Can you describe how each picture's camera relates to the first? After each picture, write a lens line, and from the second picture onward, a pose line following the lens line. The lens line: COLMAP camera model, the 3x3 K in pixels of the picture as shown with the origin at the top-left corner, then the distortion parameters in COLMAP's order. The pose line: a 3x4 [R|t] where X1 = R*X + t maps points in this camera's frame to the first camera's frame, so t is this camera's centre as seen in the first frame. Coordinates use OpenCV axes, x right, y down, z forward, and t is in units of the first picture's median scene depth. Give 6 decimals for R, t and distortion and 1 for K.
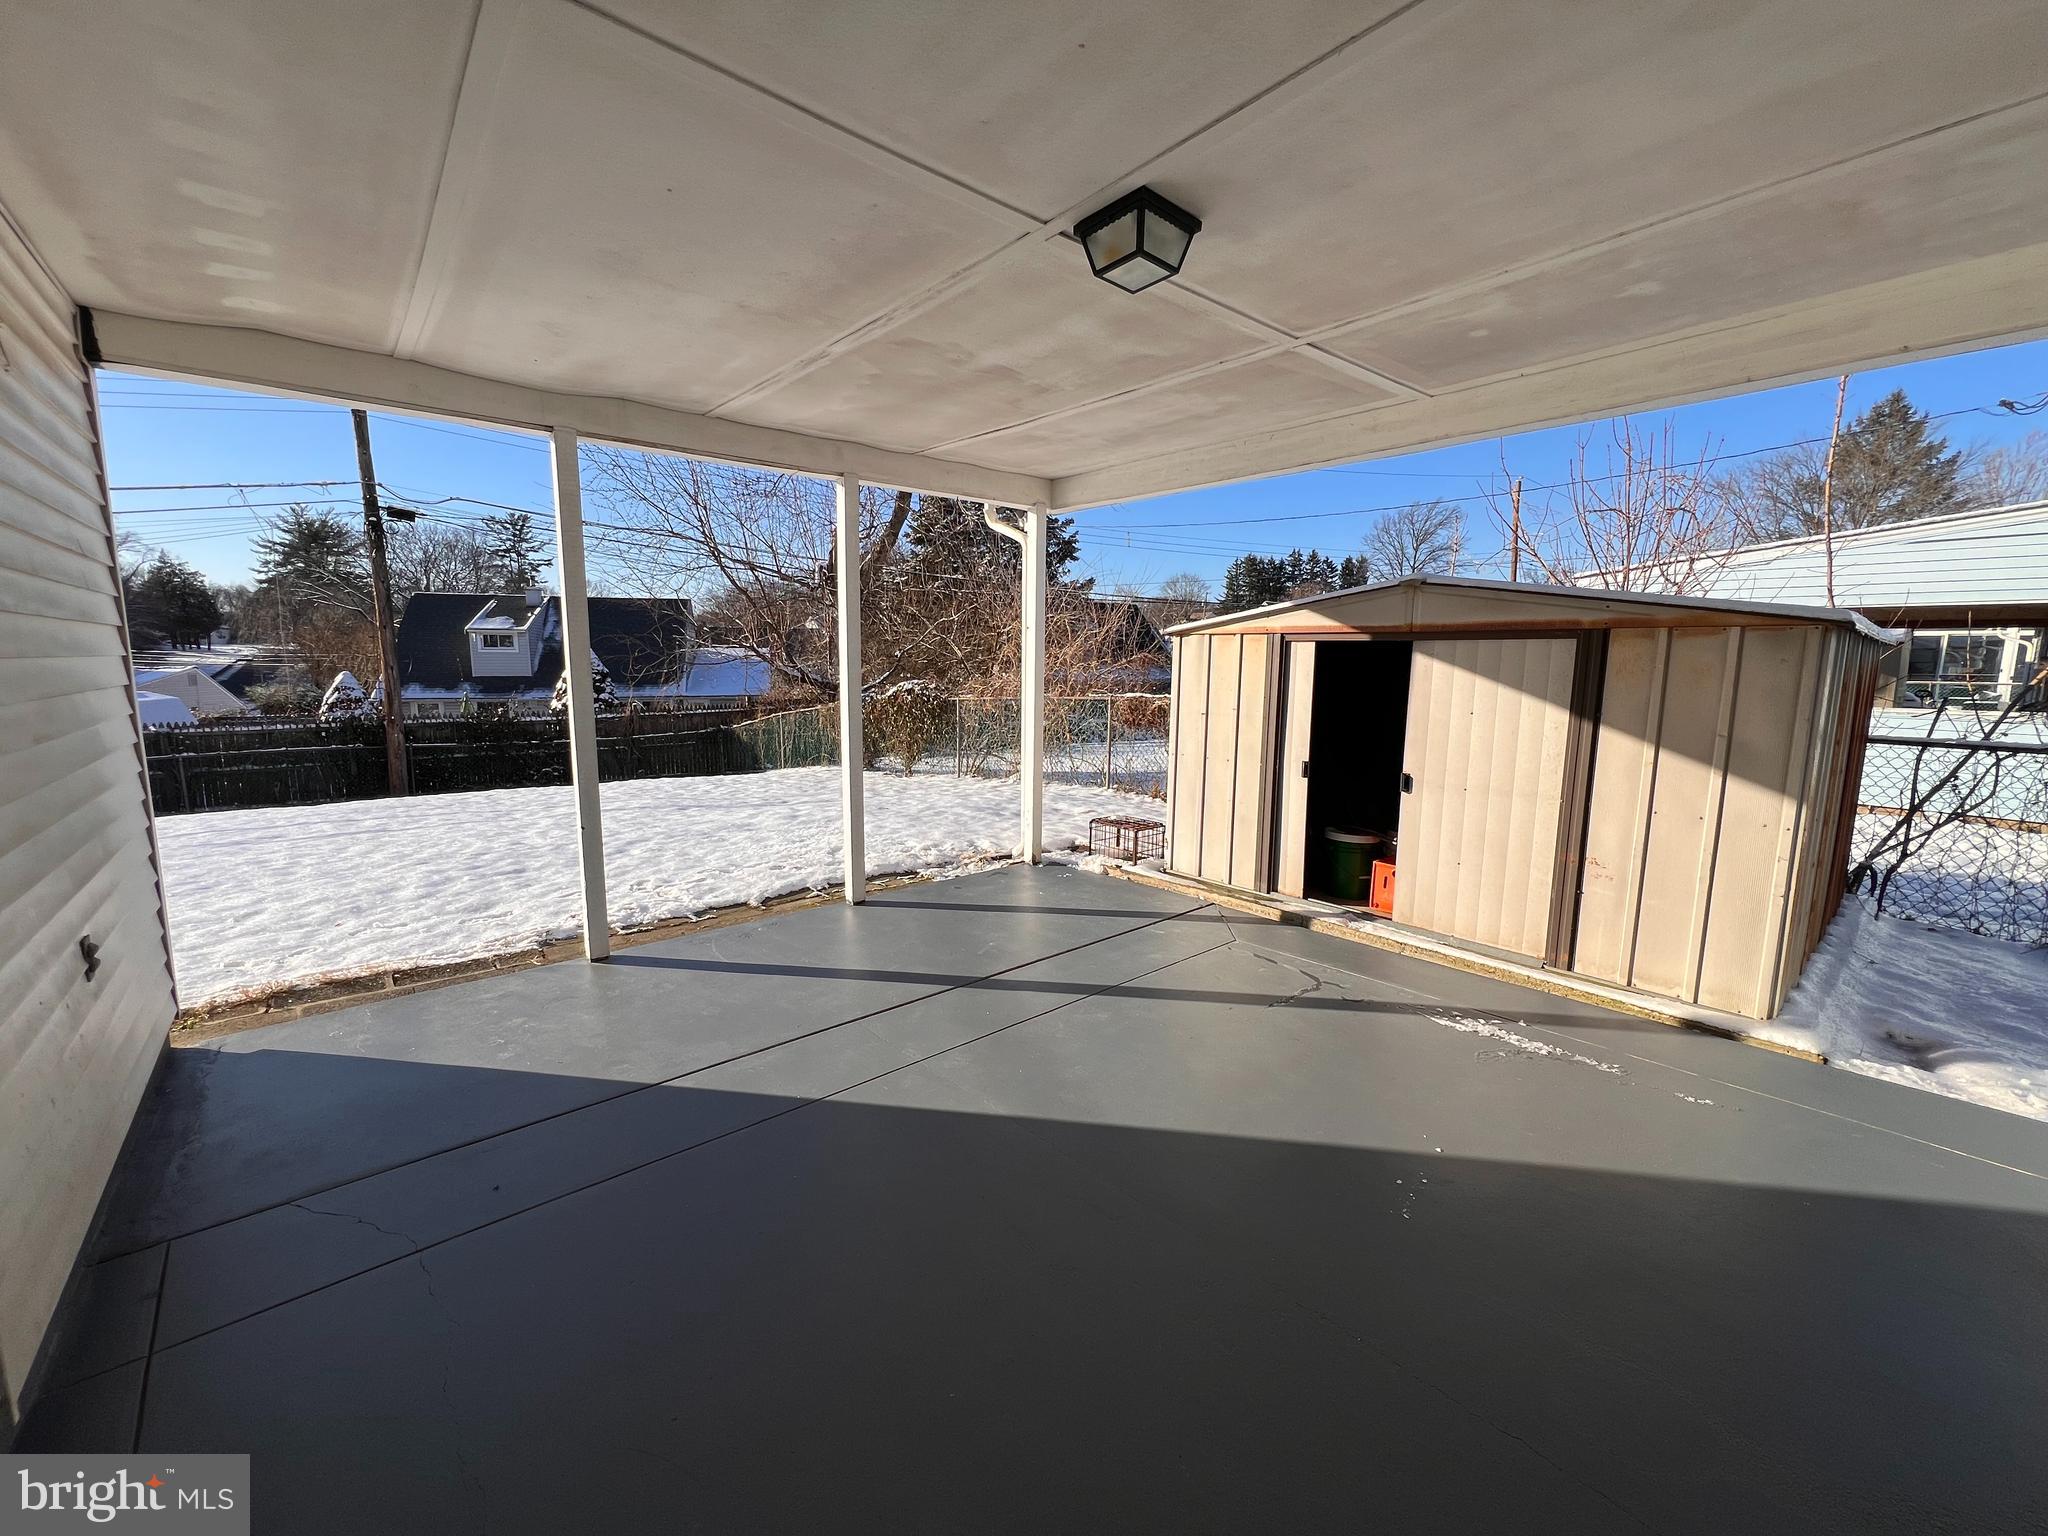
lens RADIAL K [[817.3, 0, 1019.0], [0, 817.3, 763.7], [0, 0, 1]] dist [0.000449, 0.000383]
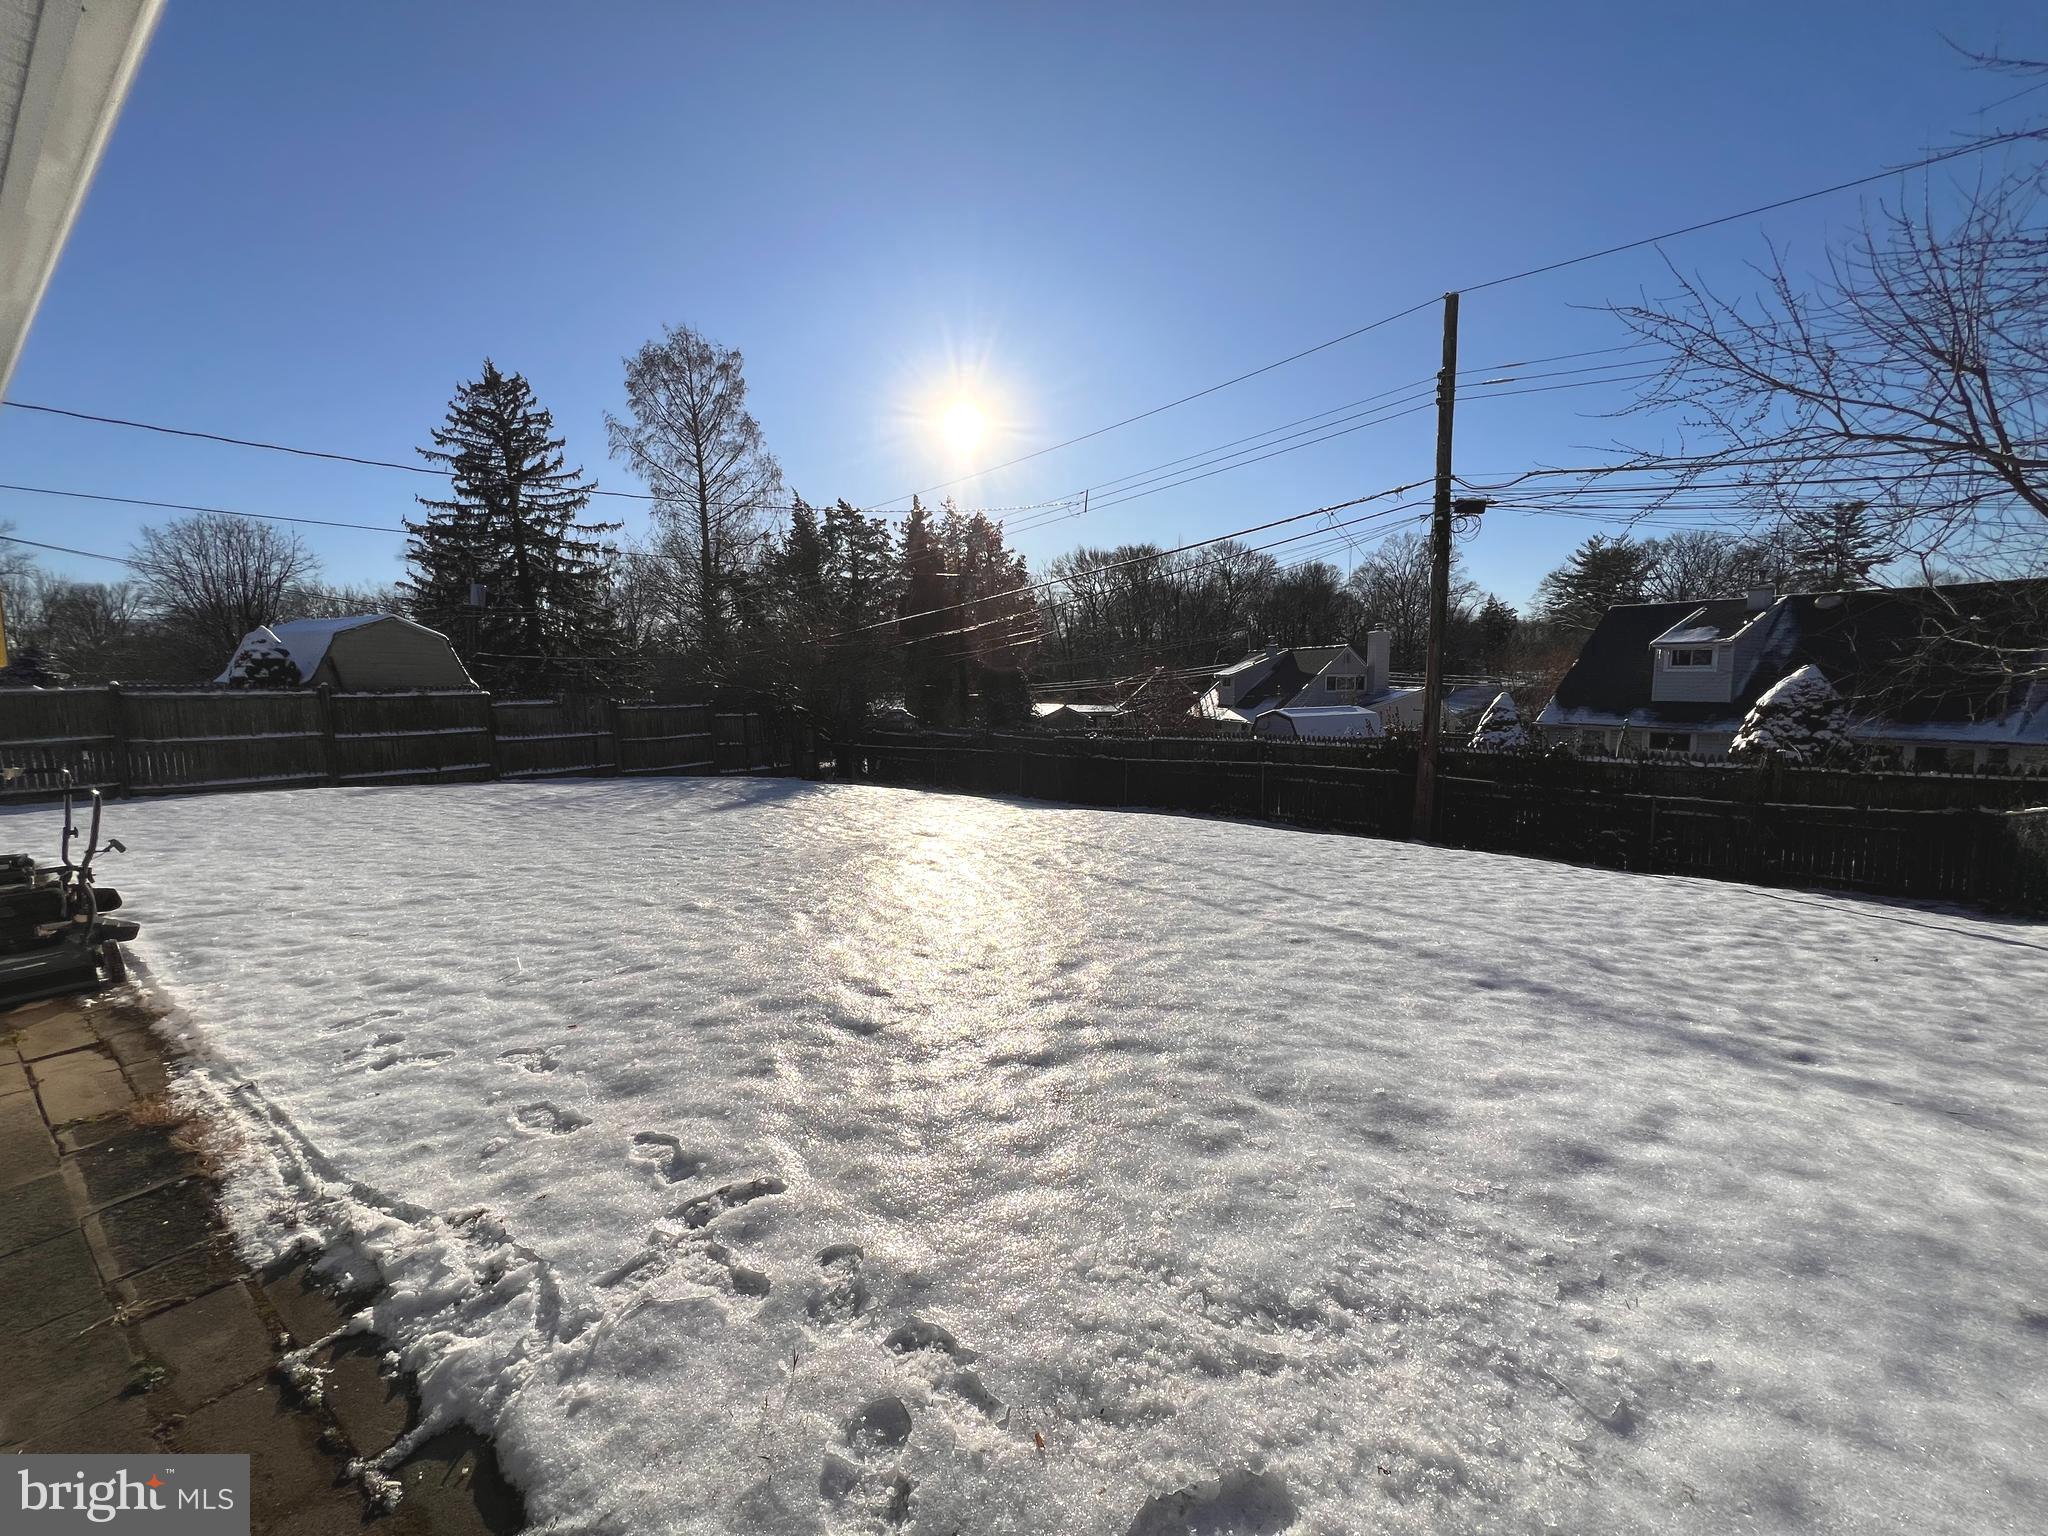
lens RADIAL K [[817.3, 0, 1019.0], [0, 817.3, 763.7], [0, 0, 1]] dist [0.000449, 0.000383]
pose [[0.236024, 0.098178, -0.966775, -0.054978], [-0.126216, 0.989553, 0.069677, -0.113800], [0.963516, 0.105577, 0.245950, 1.010741]]
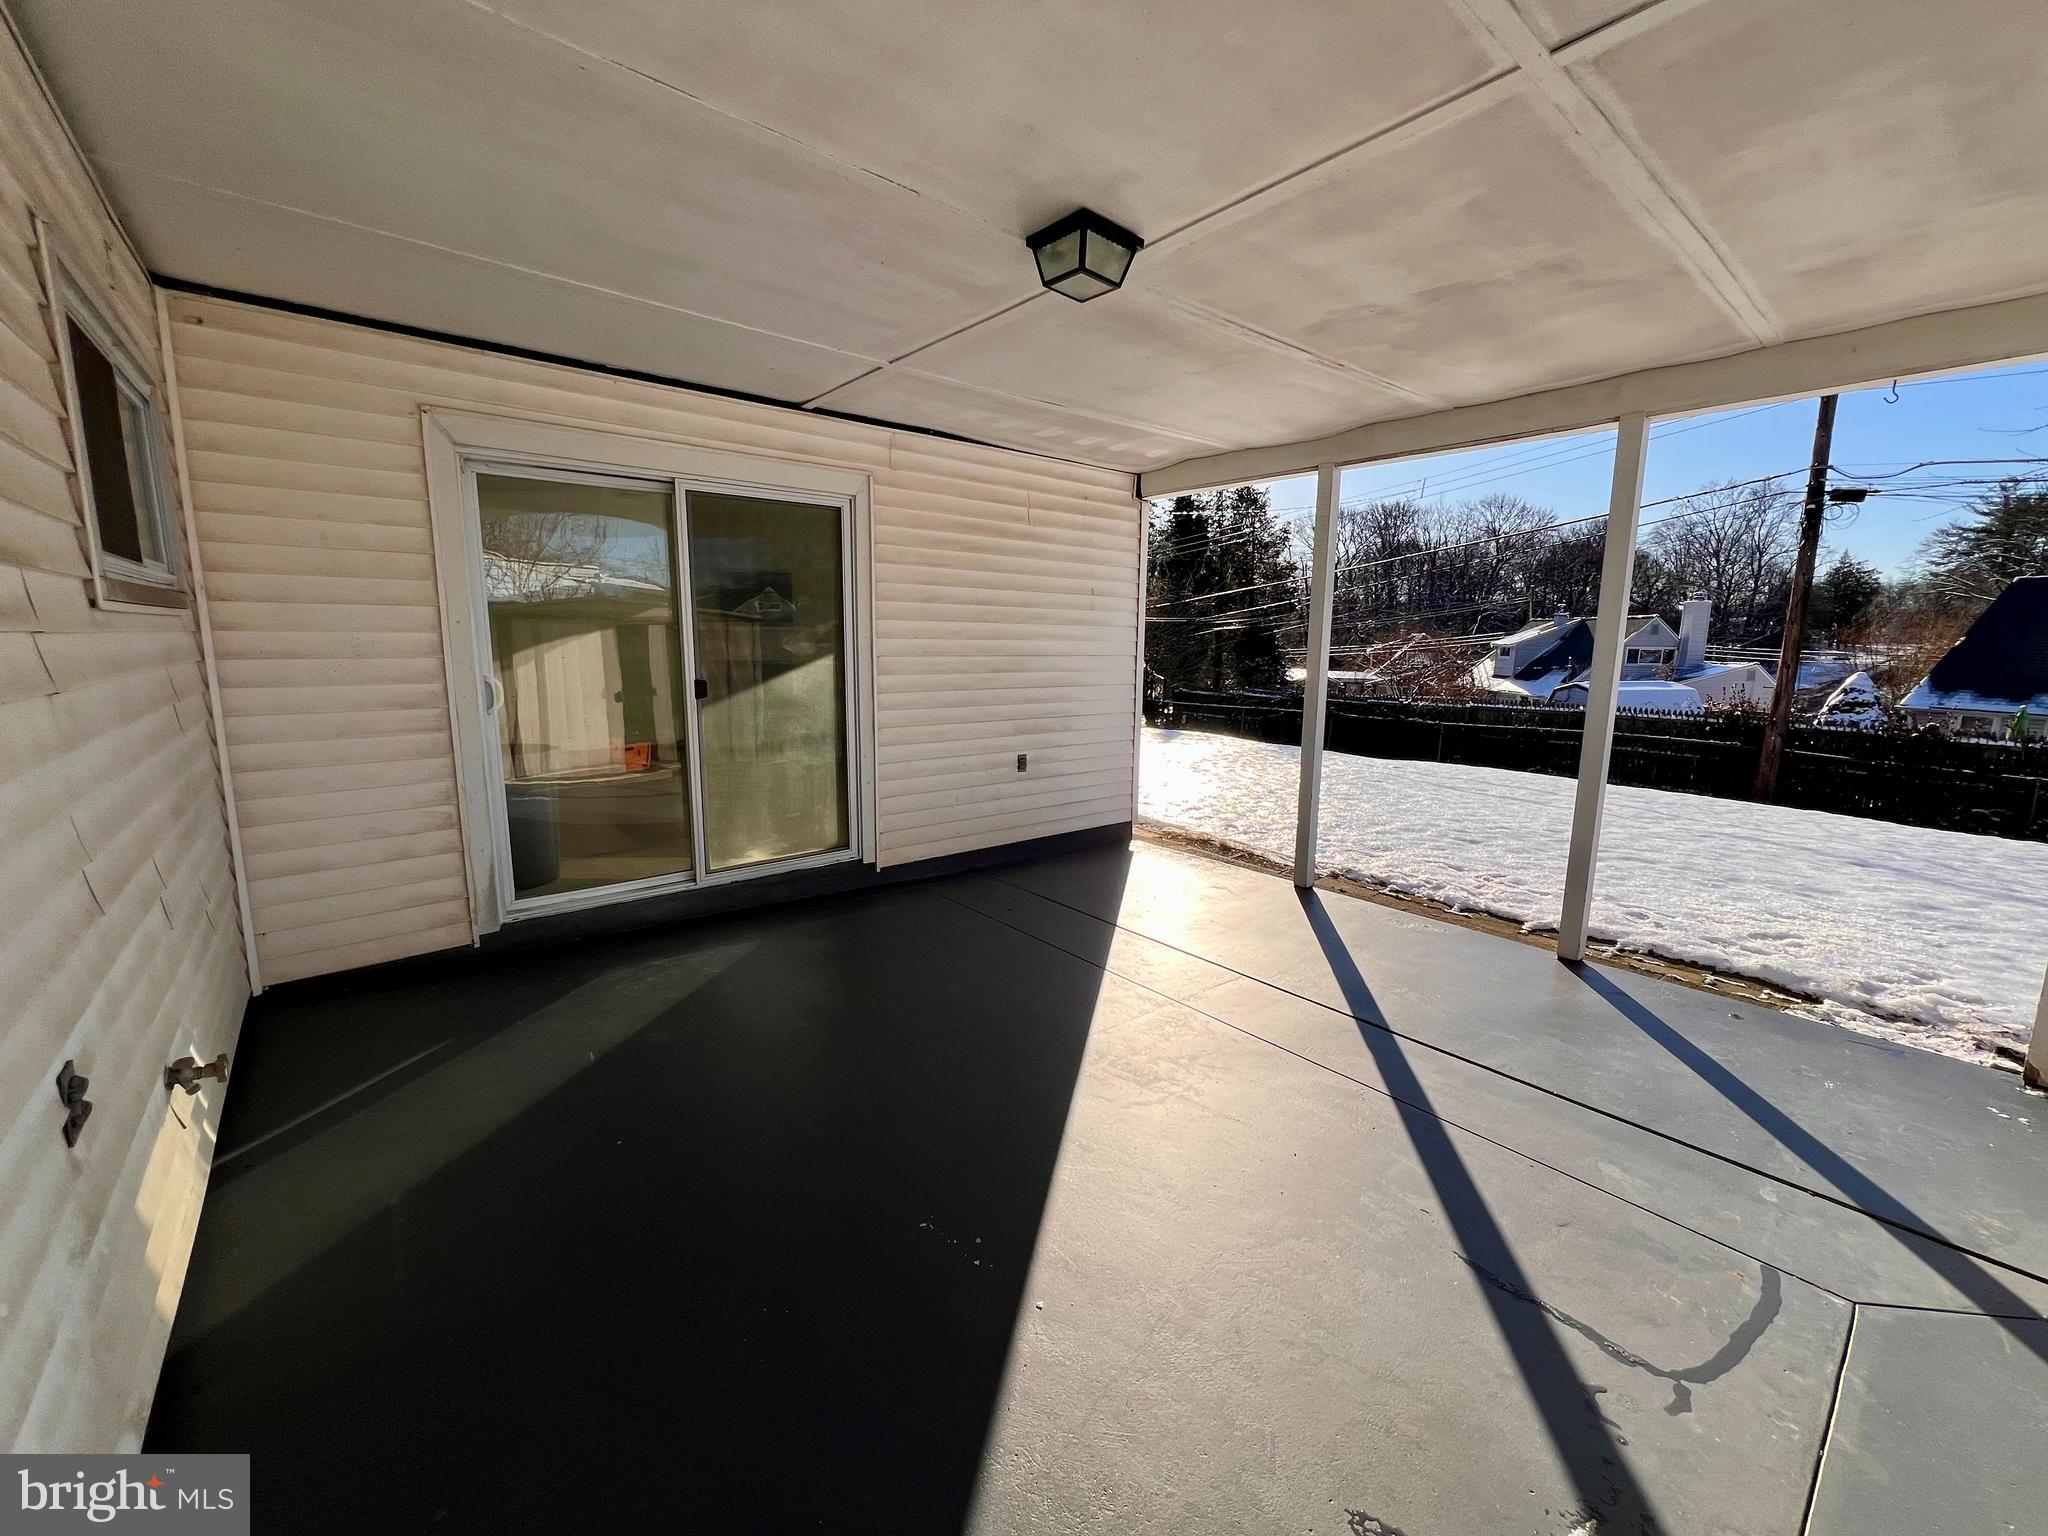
lens RADIAL K [[817.3, 0, 1019.0], [0, 817.3, 763.7], [0, 0, 1]] dist [0.000449, 0.000383]
pose [[-0.017787, 0.150859, -0.988395, 0.515597], [-0.149931, 0.976971, 0.151814, -0.051894], [0.988536, 0.150892, 0.005241, 0.395332]]
